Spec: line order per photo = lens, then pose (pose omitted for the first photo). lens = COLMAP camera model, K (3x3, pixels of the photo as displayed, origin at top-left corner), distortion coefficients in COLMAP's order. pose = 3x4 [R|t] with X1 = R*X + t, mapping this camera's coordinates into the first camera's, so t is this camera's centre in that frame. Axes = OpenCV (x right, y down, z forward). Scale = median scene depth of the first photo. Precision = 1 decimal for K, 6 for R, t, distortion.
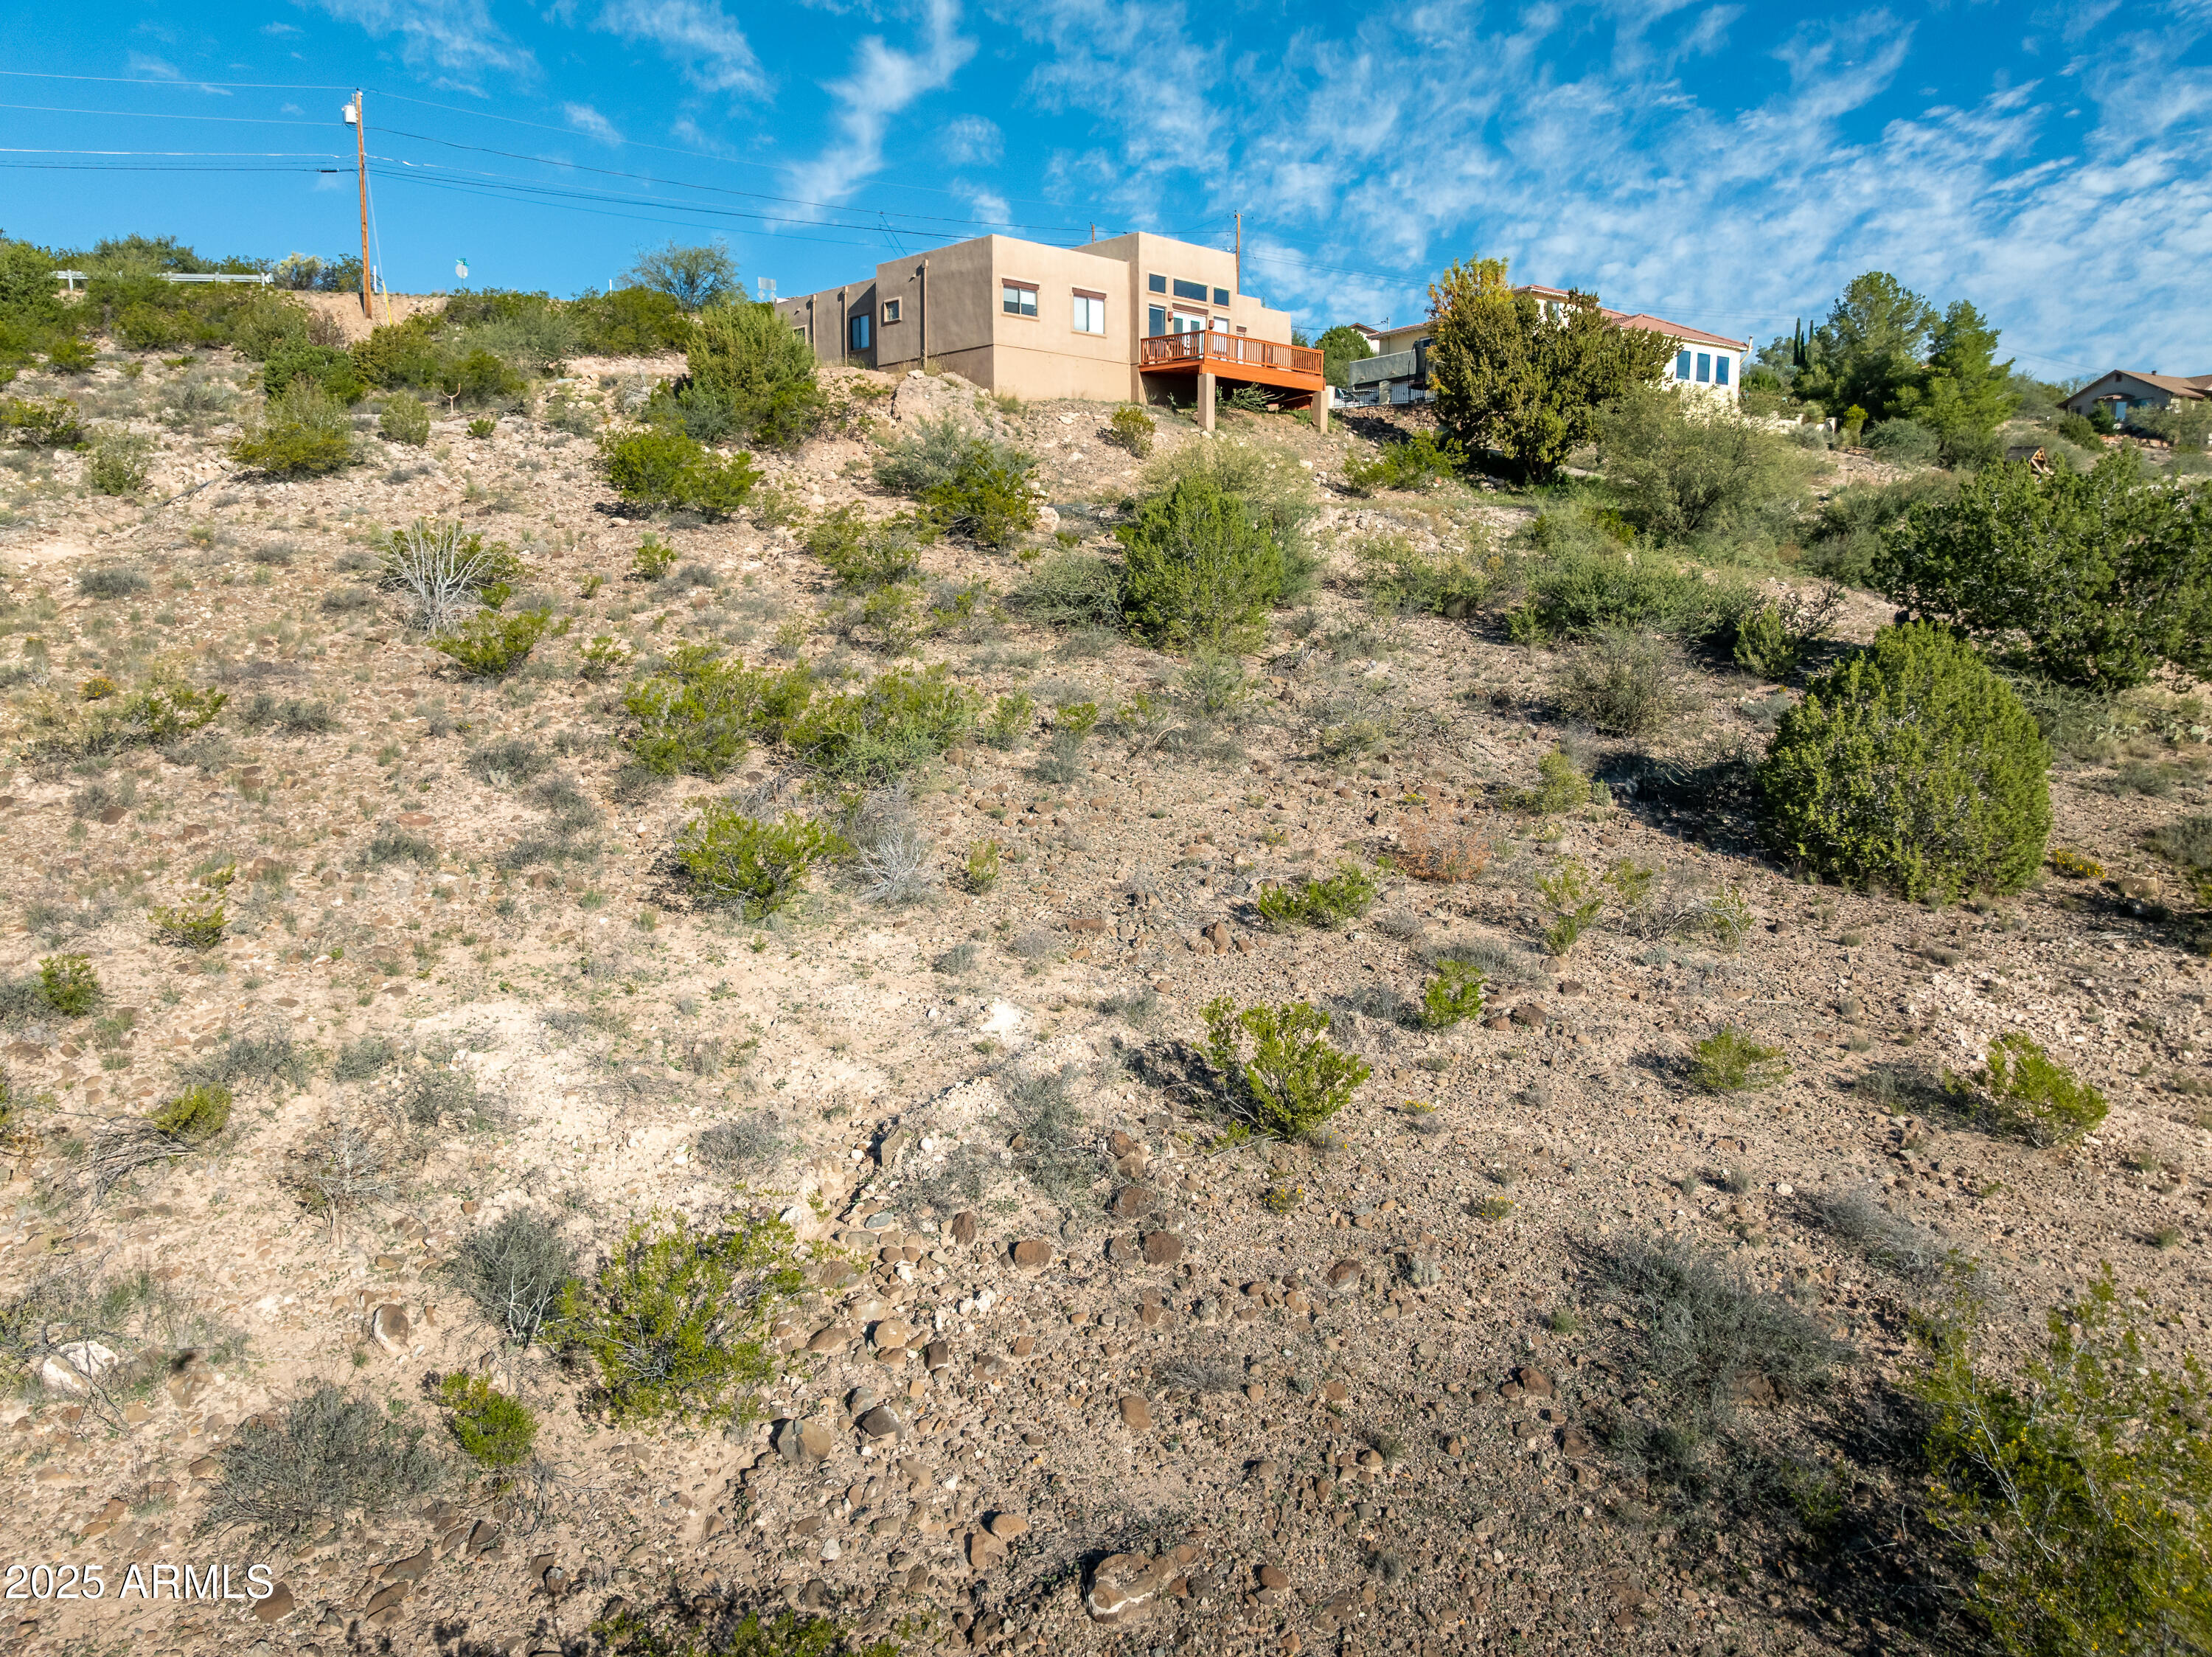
lens RADIAL K [[1555.9, 0, 1113.4], [0, 1555.9, 830.1], [0, 0, 1]] dist [-0.027374, -0.011635]
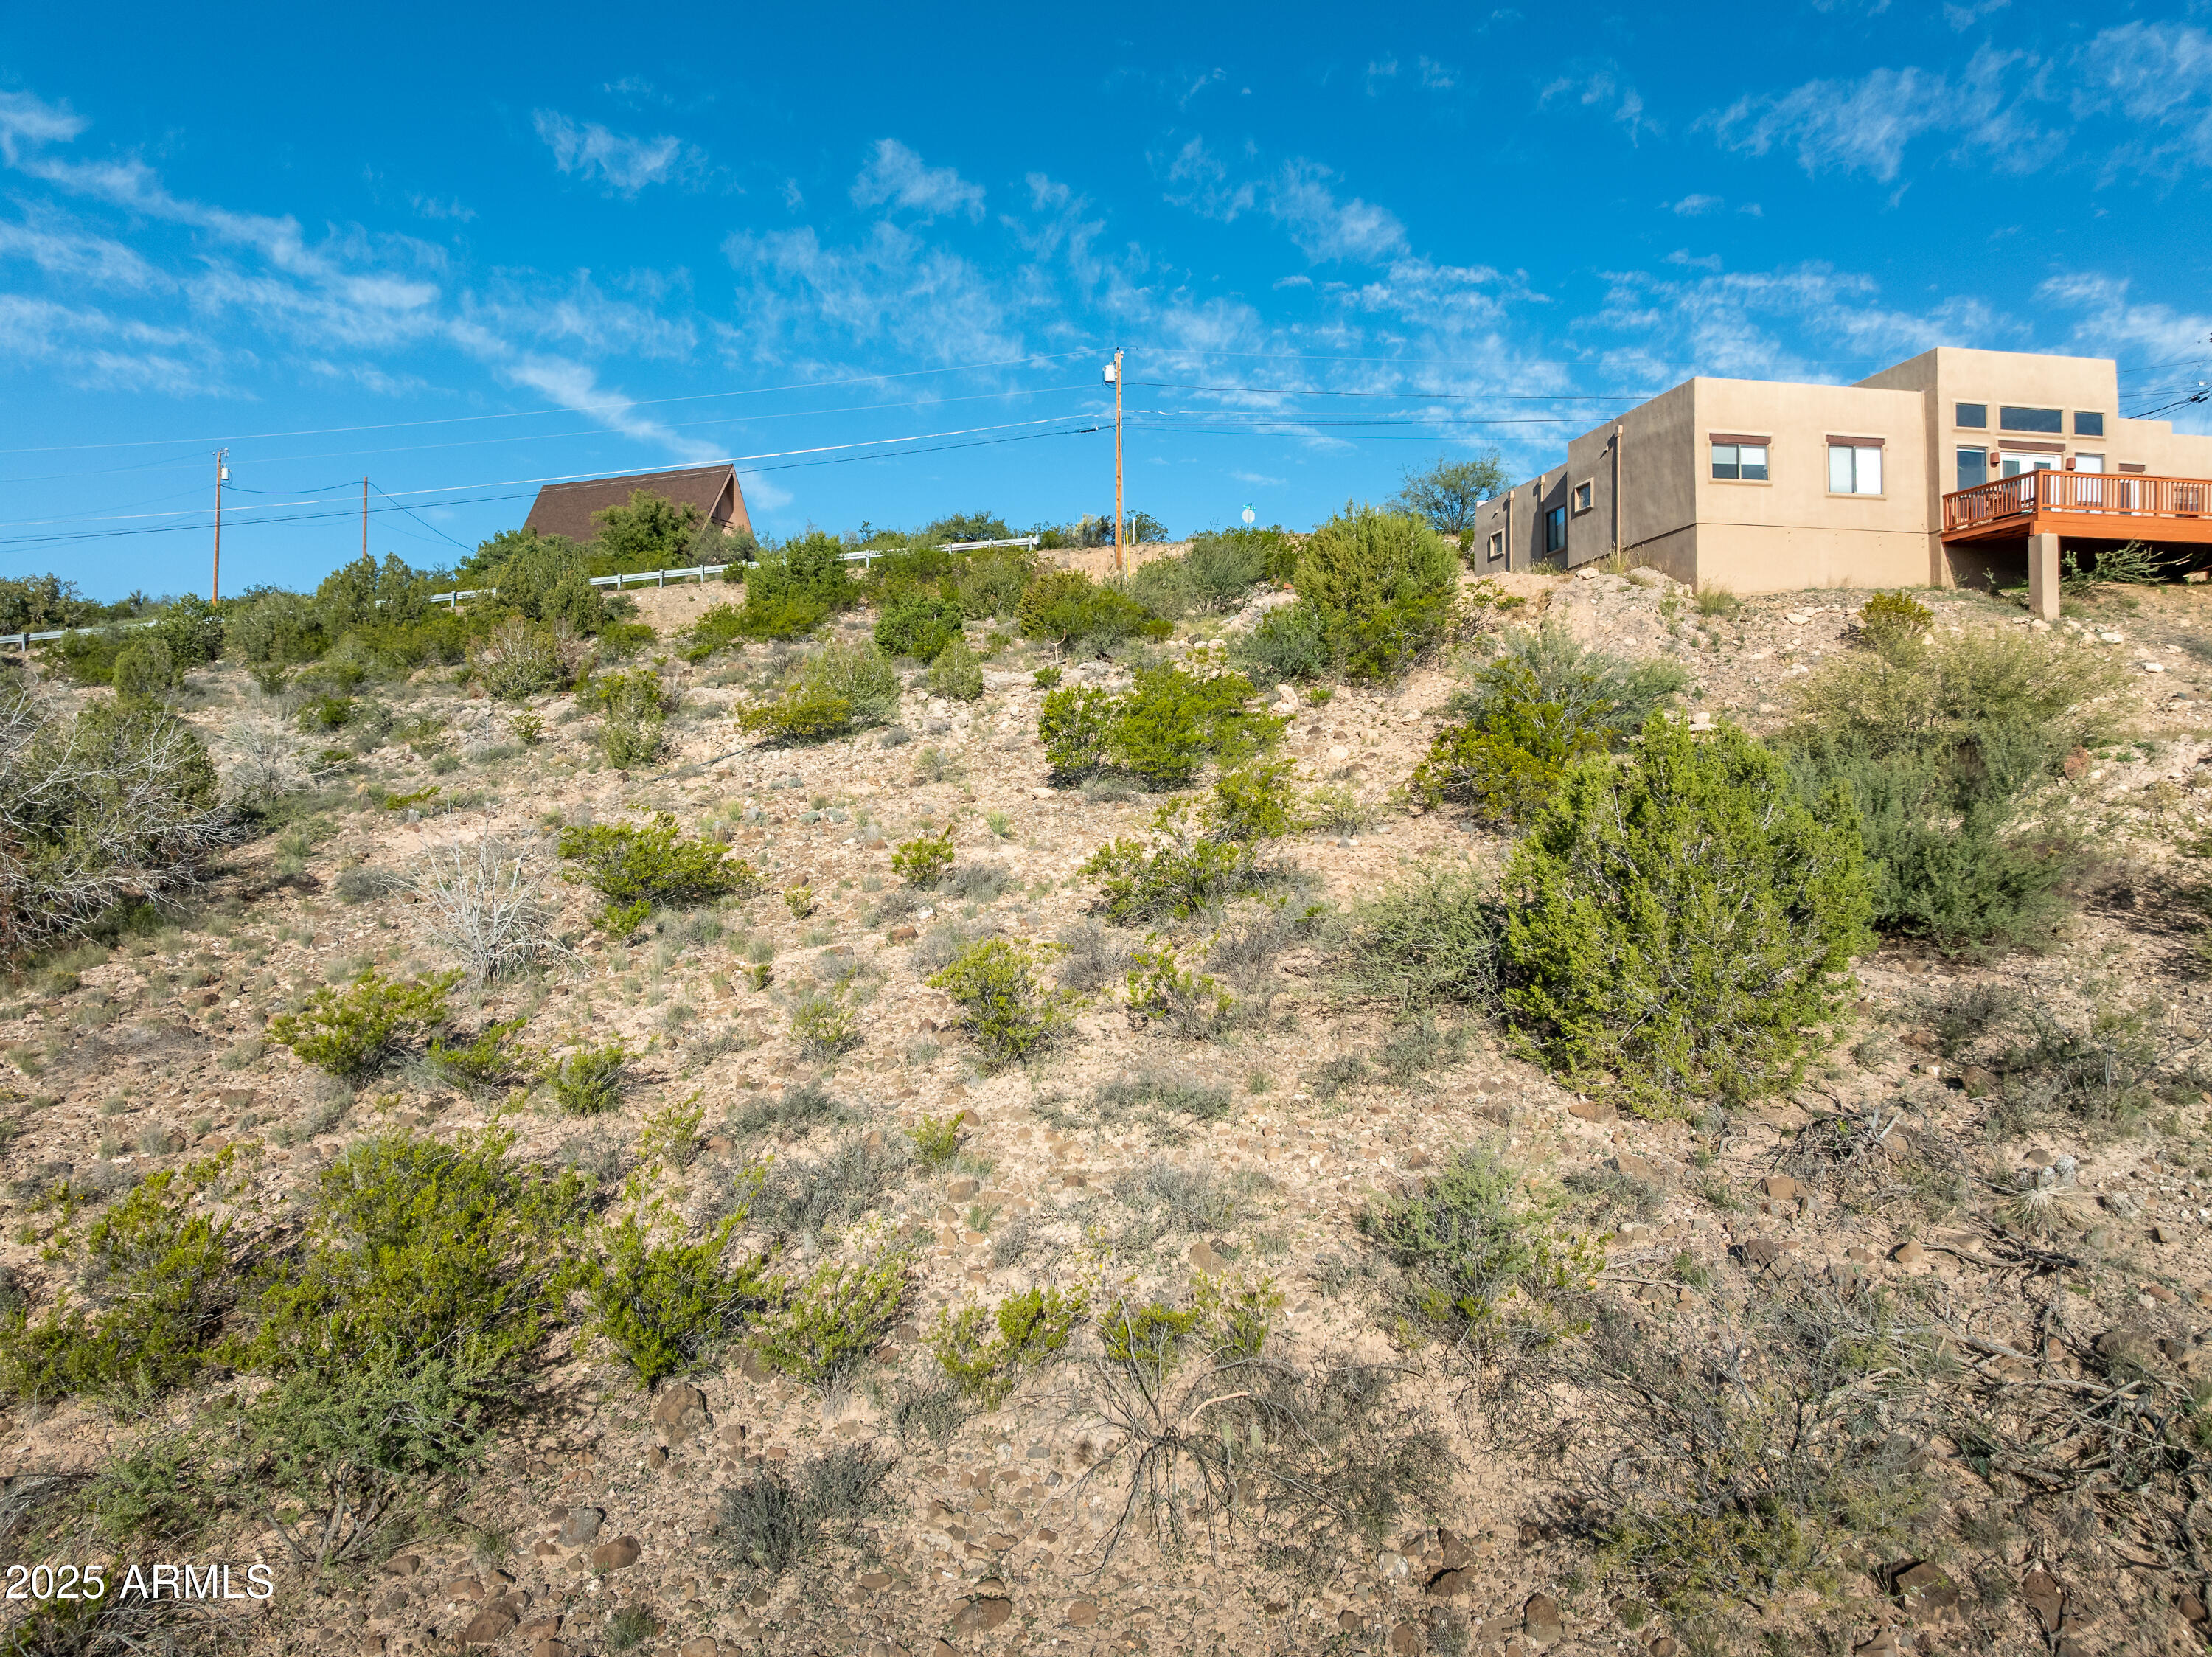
lens RADIAL K [[1564.5, 0, 1114.4], [0, 1564.5, 827.3], [0, 0, 1]] dist [-0.040068, -0.001171]
pose [[0.834847, -0.005305, -0.550456, 0.089315], [-0.075116, 0.989502, -0.123460, -0.061750], [0.545333, 0.144418, 0.825685, 0.266545]]
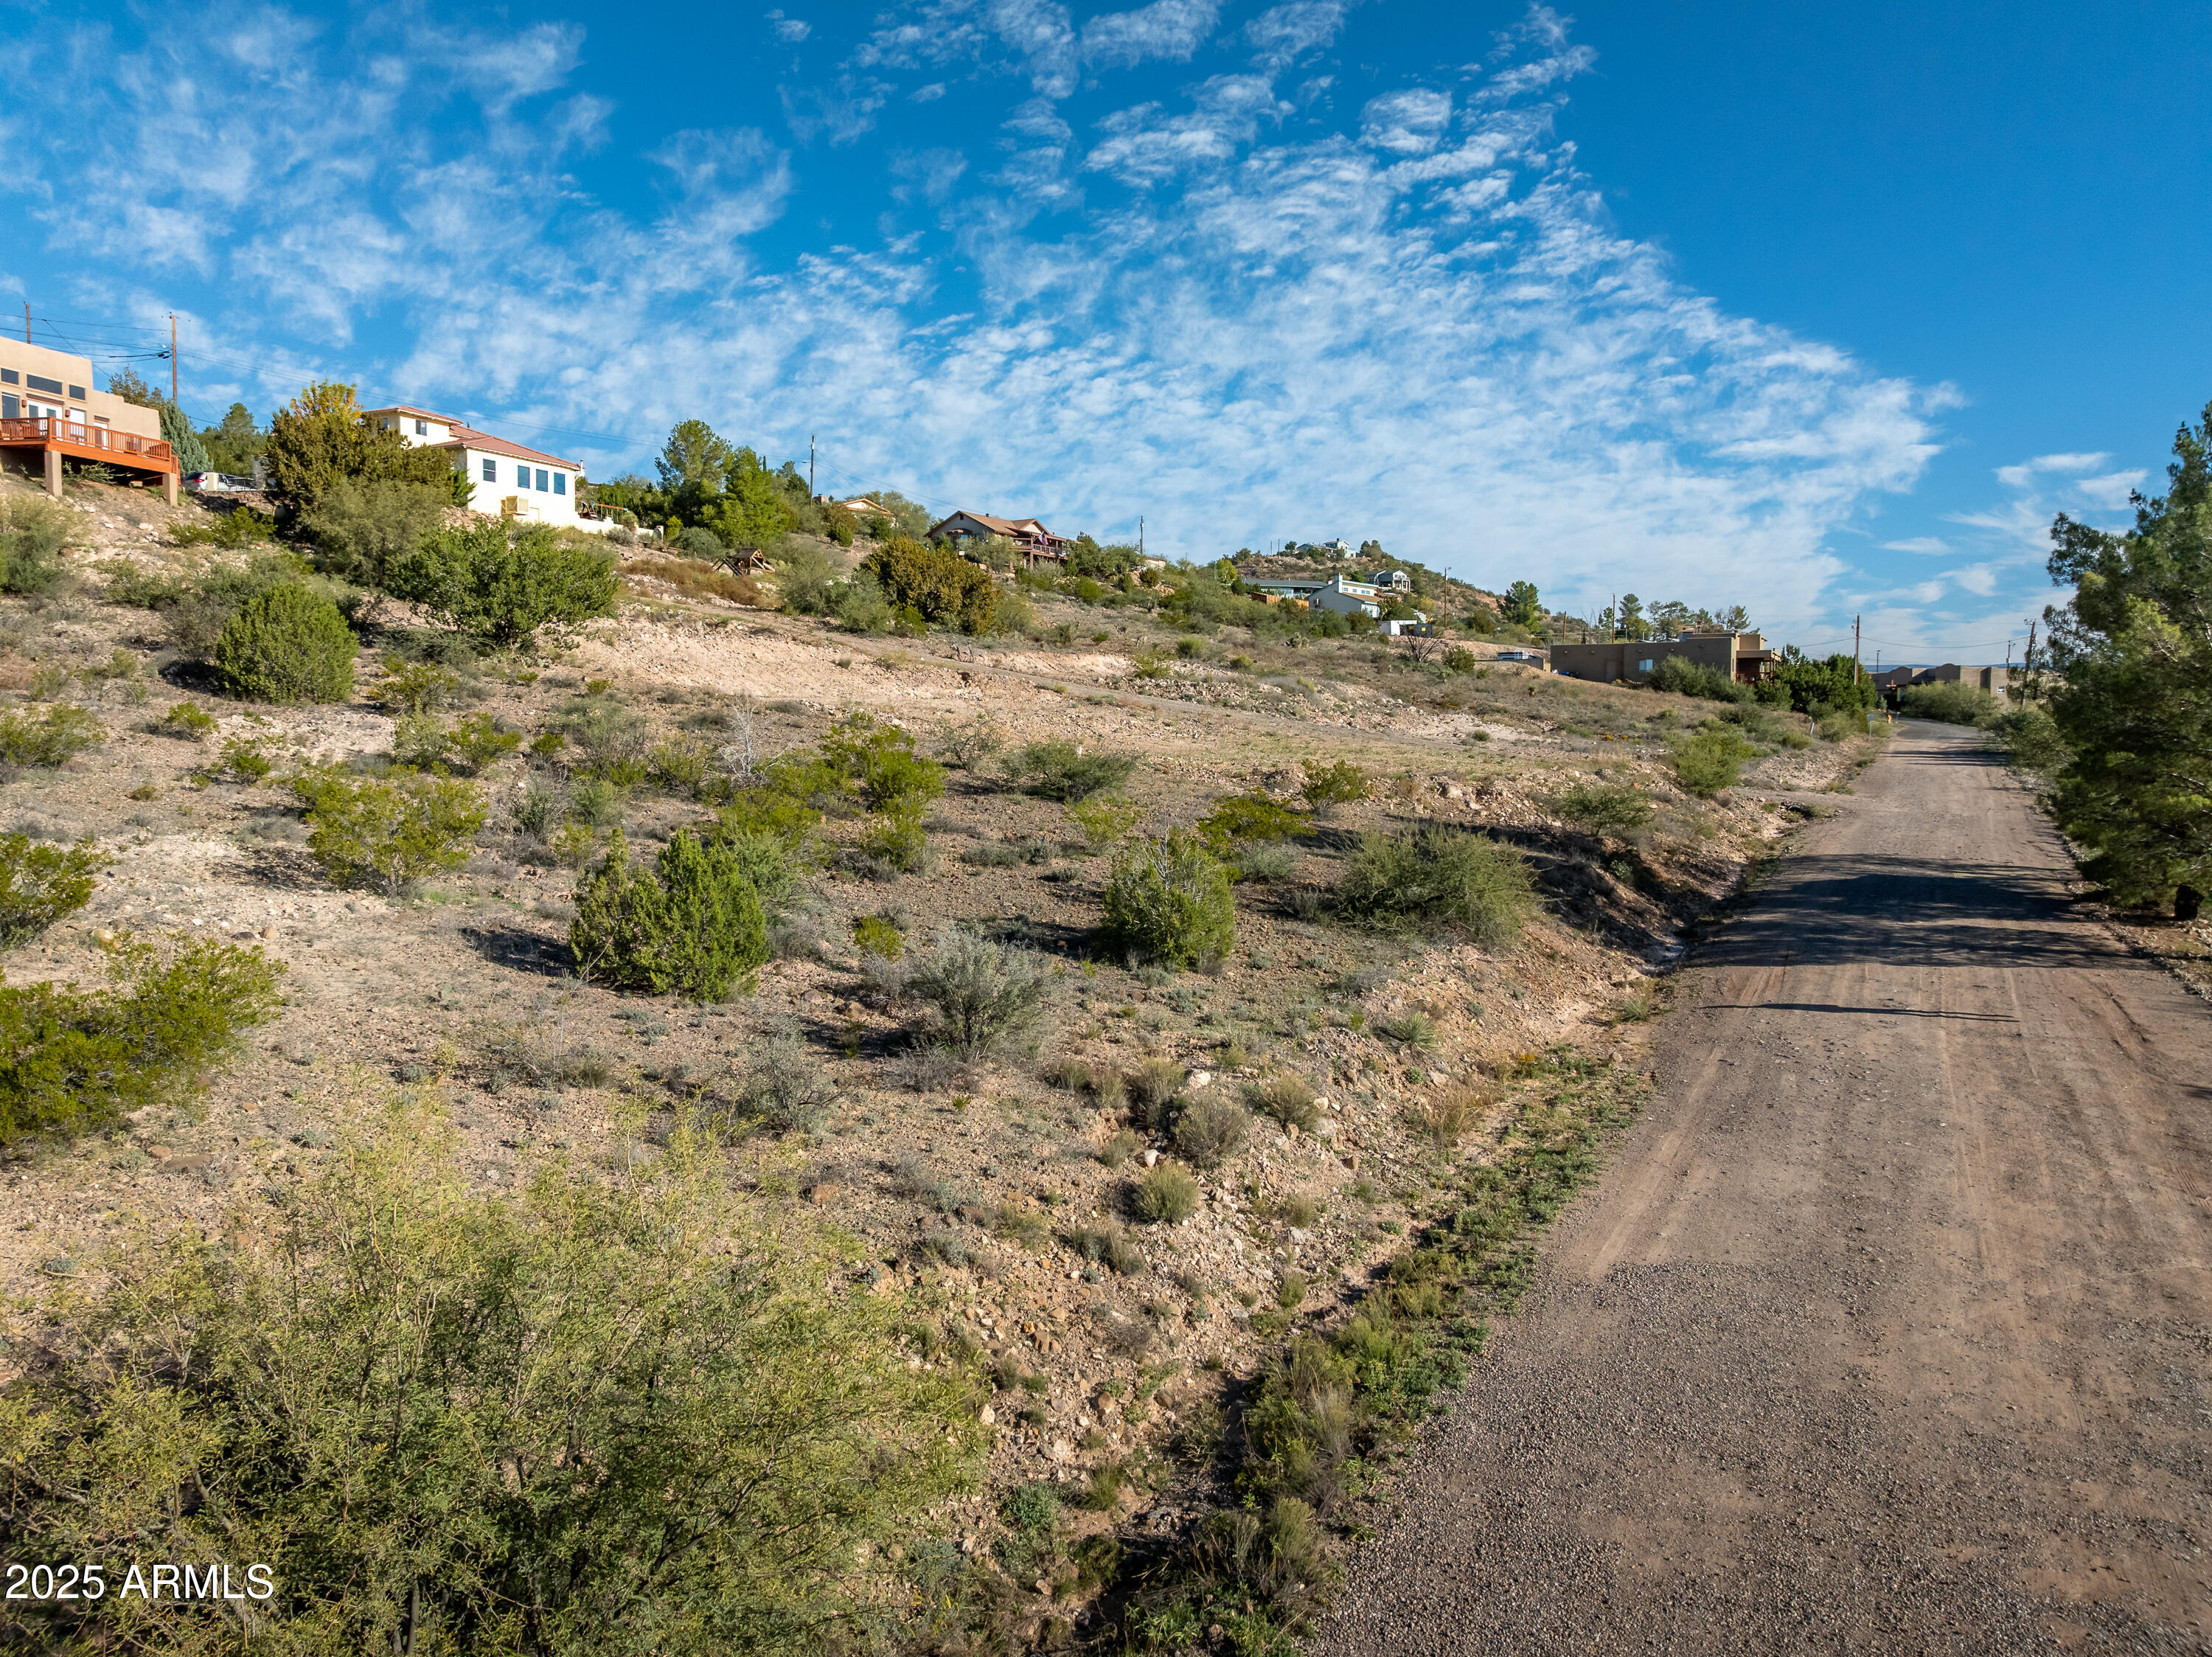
lens RADIAL K [[1557.9, 0, 1125.4], [0, 1557.9, 829.2], [0, 0, 1]] dist [-0.048238, 0.015695]
pose [[0.841977, -0.033571, 0.538467, 0.117014], [0.072223, 0.996092, -0.050830, 0.139761], [-0.534657, 0.081688, 0.841112, -0.489344]]
